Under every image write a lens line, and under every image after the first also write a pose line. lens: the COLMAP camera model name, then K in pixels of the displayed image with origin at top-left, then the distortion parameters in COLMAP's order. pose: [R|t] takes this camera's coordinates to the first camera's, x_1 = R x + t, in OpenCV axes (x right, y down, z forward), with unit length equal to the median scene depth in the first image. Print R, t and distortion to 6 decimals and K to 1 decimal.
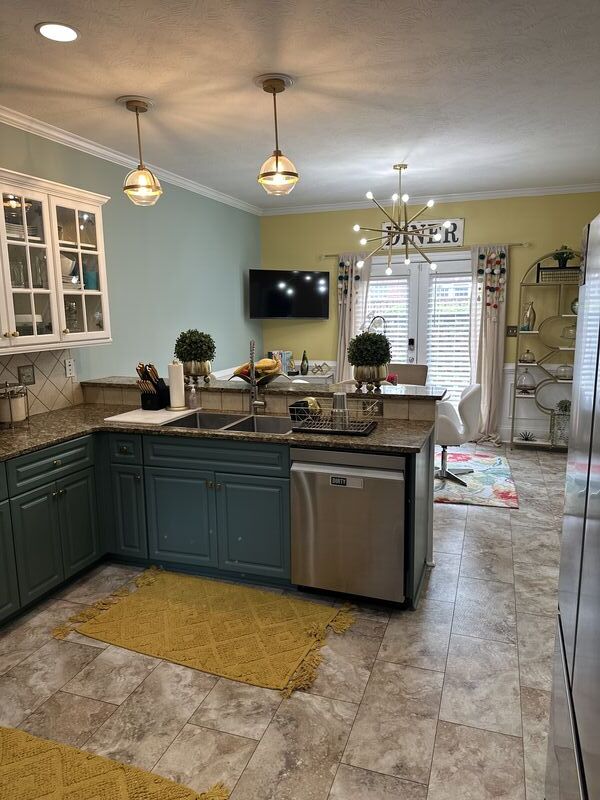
lens RADIAL K [[559.6, 0, 300.6], [0, 559.6, 396.6], [0, 0, 1]] dist [0.001103, -0.003428]
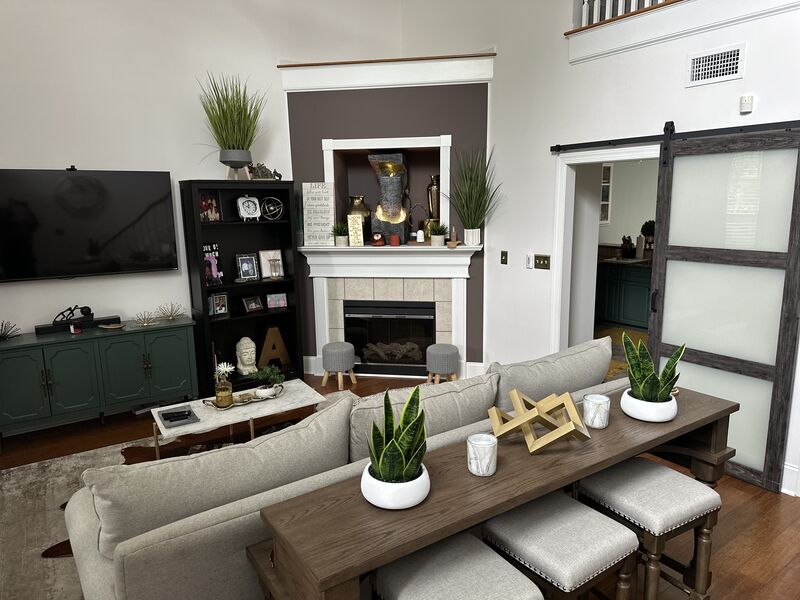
lens RADIAL K [[559.6, 0, 402.2], [0, 559.6, 303.2], [0, 0, 1]] dist [0.001103, -0.003428]
pose [[0.811261, 0.115375, -0.573188, 0.295658], [-0.105797, 0.993122, 0.050162, 0.184745], [0.575033, 0.019947, 0.817887, -1.290115]]
